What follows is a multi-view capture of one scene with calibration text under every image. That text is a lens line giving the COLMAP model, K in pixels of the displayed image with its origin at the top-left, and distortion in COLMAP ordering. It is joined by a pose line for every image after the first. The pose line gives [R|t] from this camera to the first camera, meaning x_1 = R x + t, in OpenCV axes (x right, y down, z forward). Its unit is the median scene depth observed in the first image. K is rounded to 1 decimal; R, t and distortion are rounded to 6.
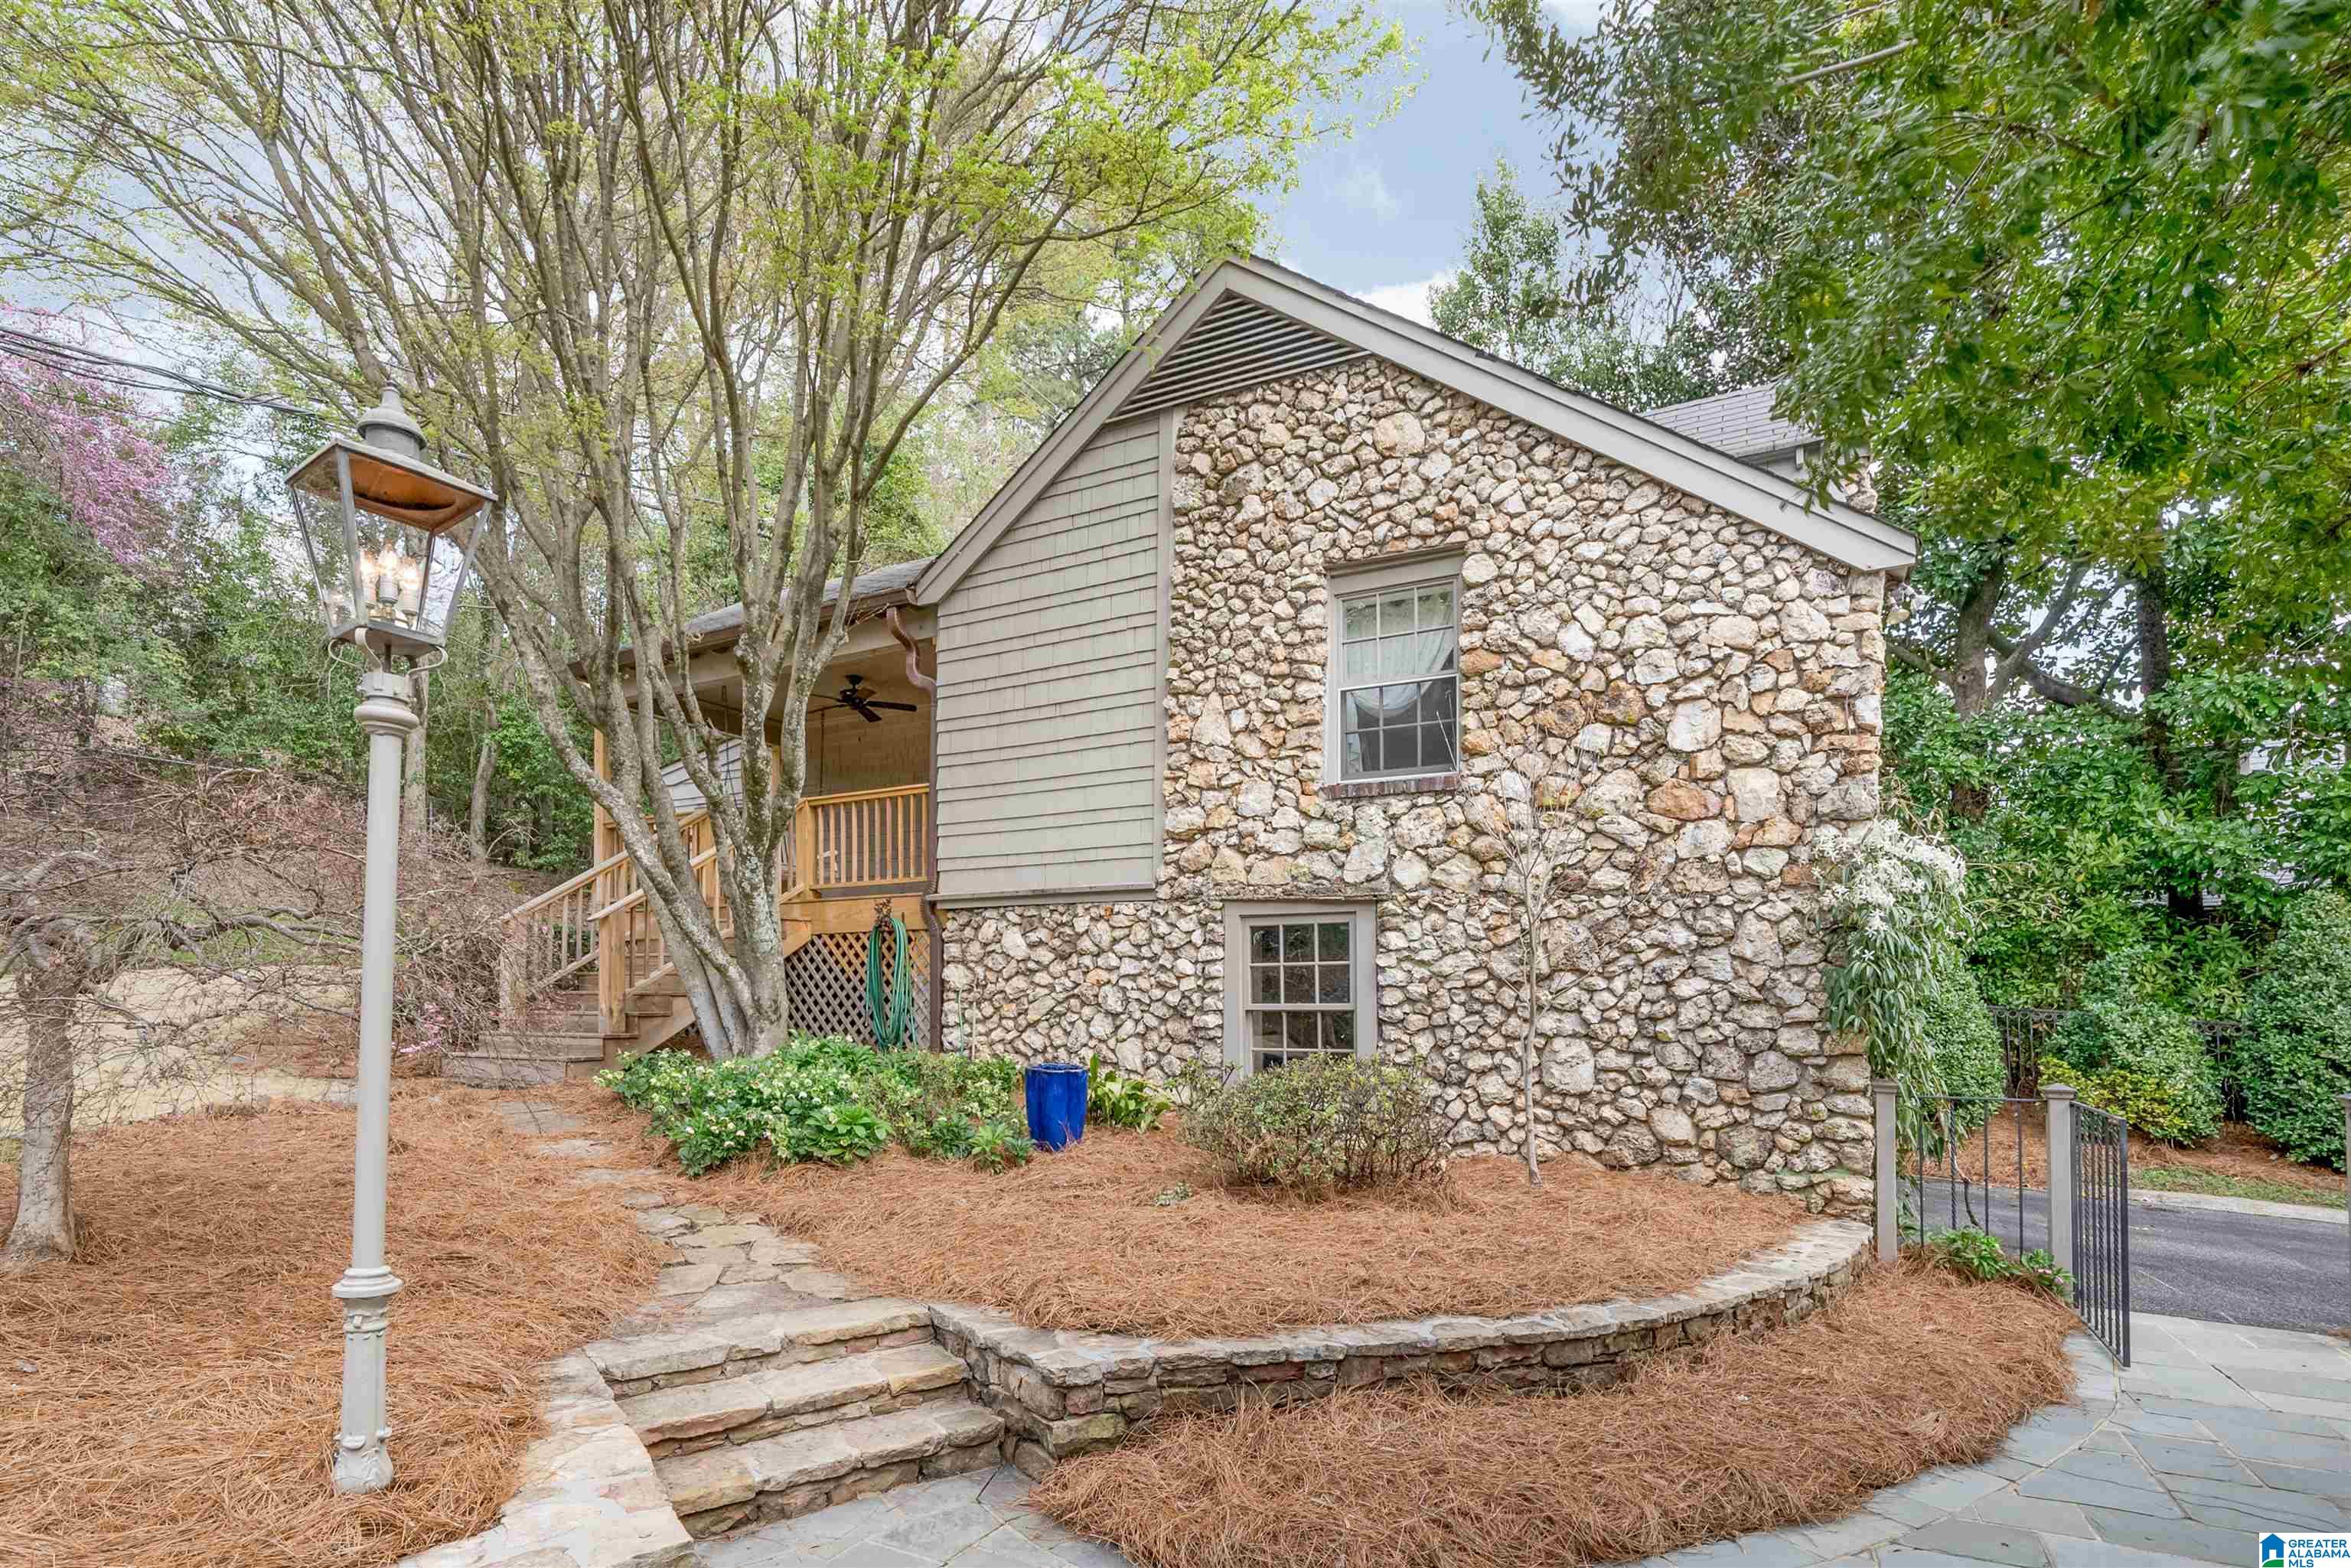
lens RADIAL K [[1184.0, 0, 1157.7], [0, 1184.0, 983.0], [0, 0, 1]] dist [0.003043, 0.000201]
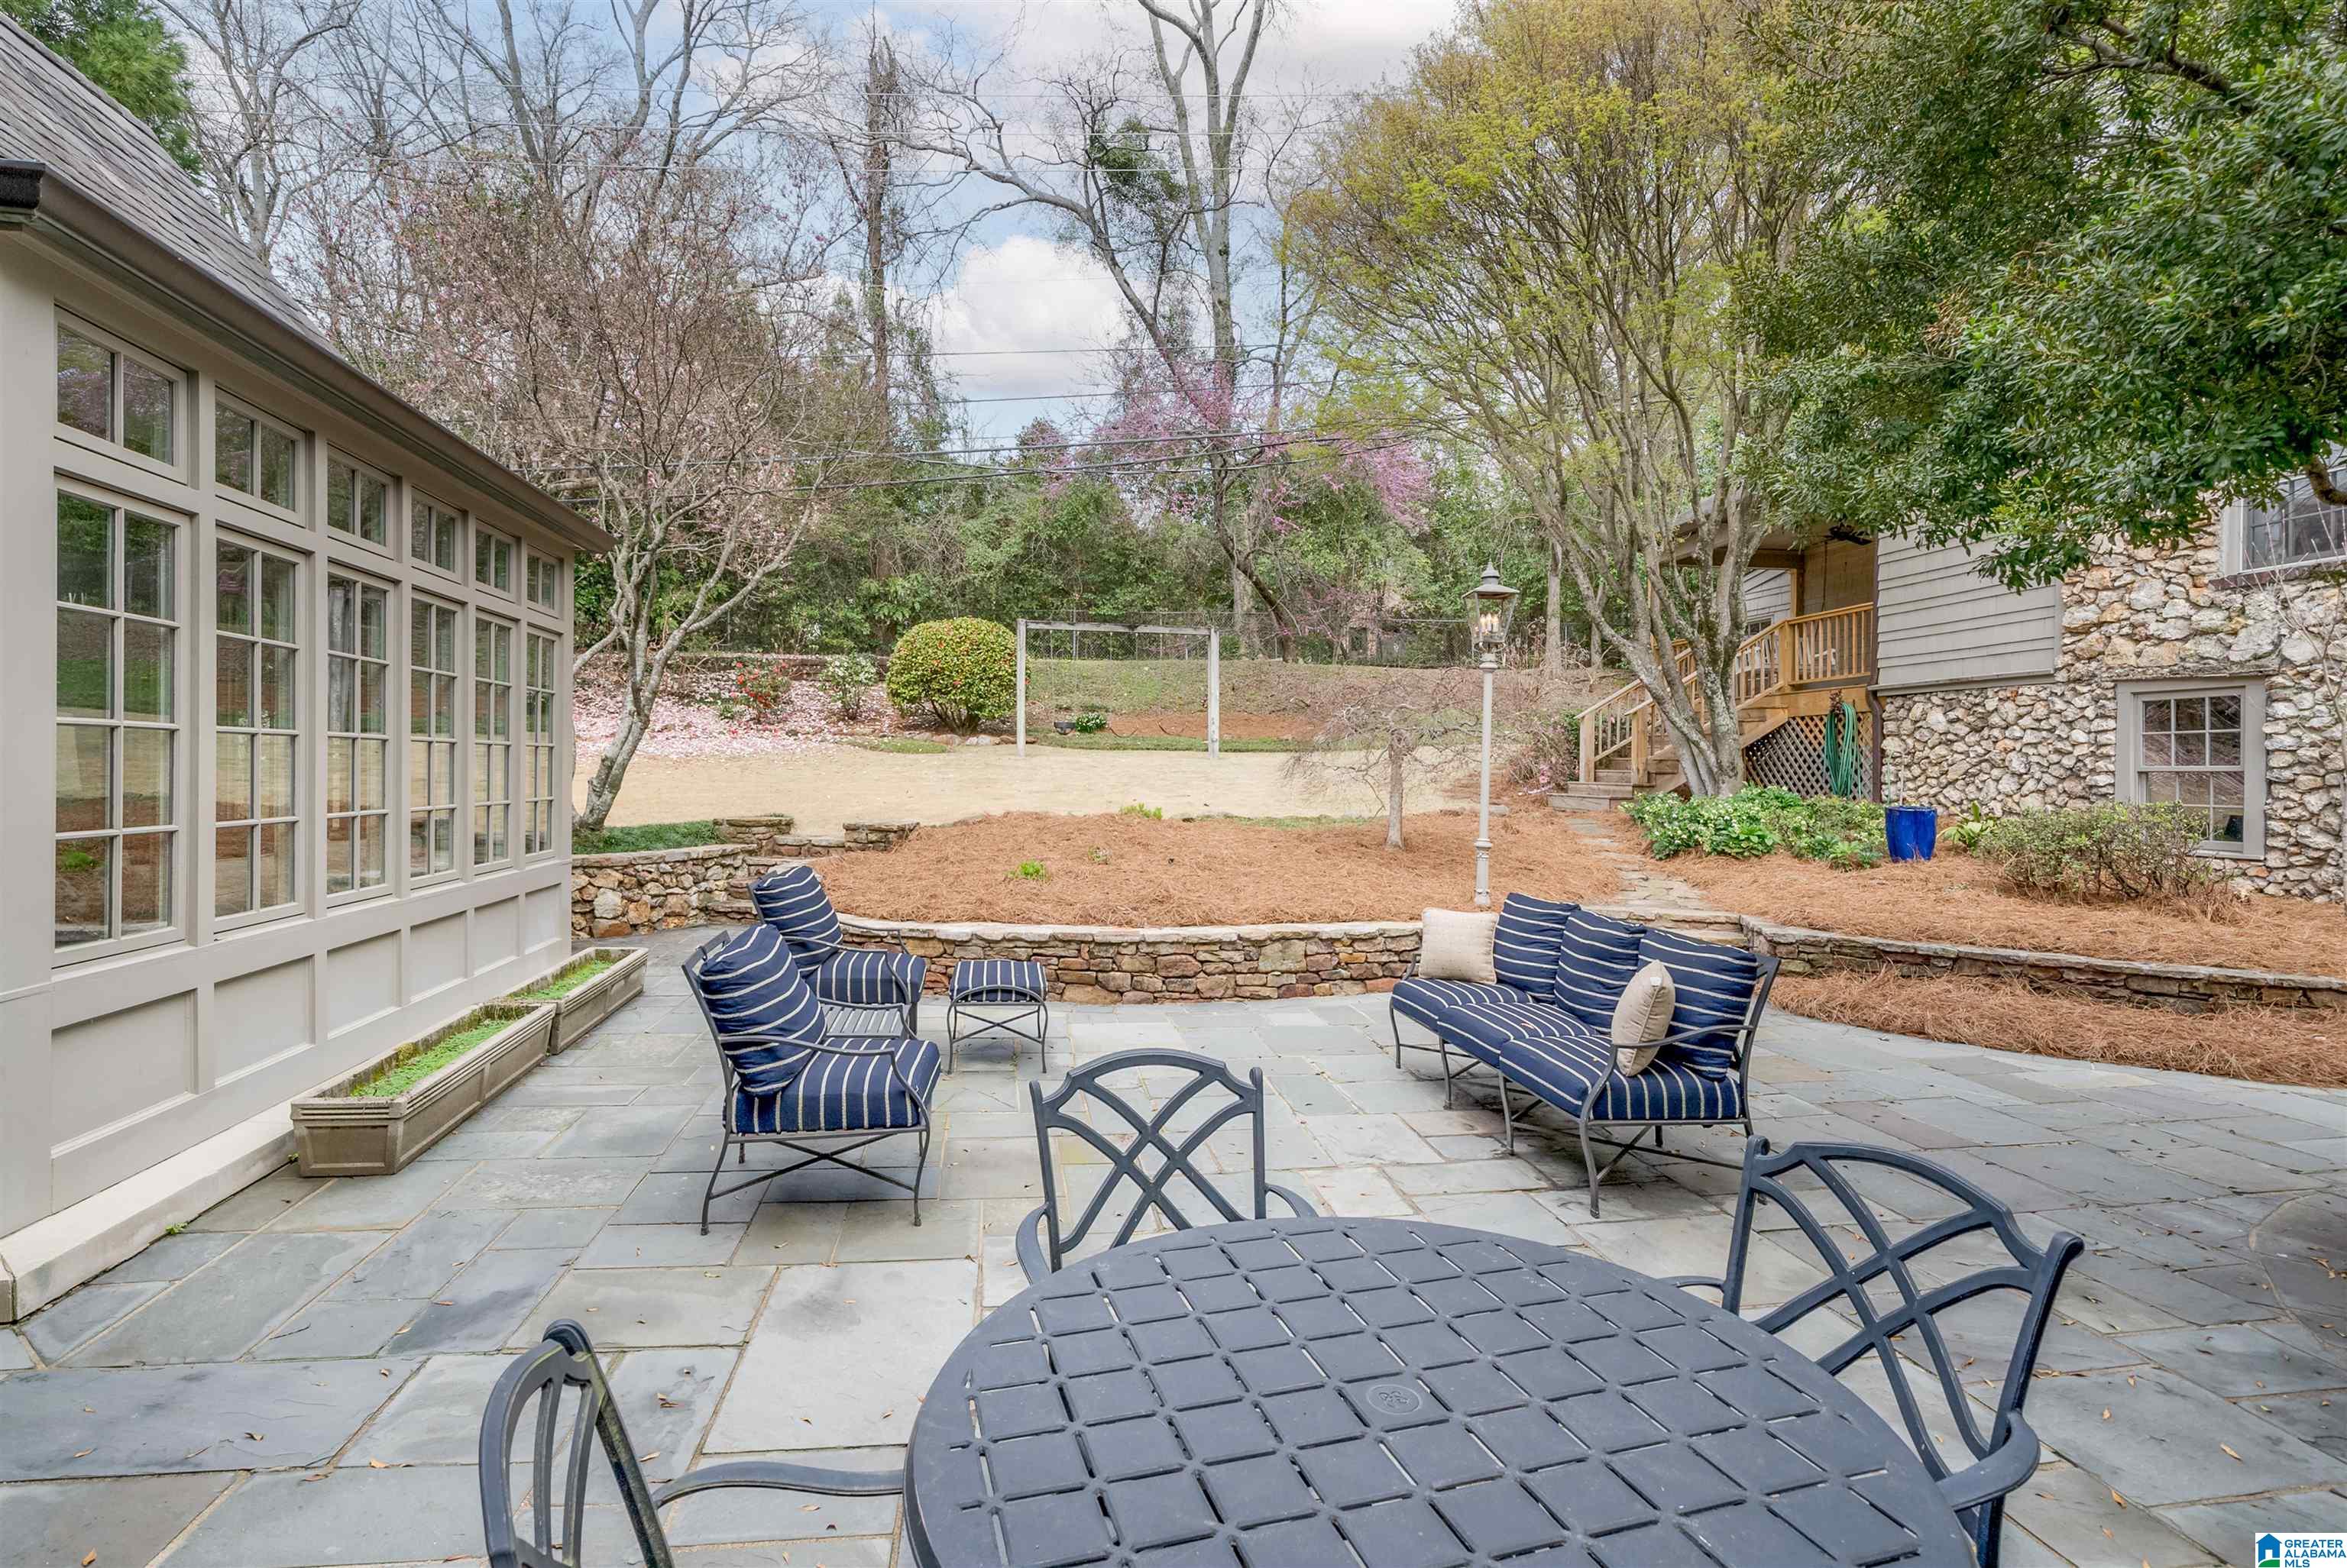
lens RADIAL K [[1088.8, 0, 1171.3], [0, 1088.8, 770.3], [0, 0, 1]] dist [0.002976, 0.000347]
pose [[0.610314, 0.005988, -0.792137, 0.350667], [0.004287, 0.999932, 0.010862, 0.005444], [0.792148, -0.010025, 0.610247, -0.447065]]
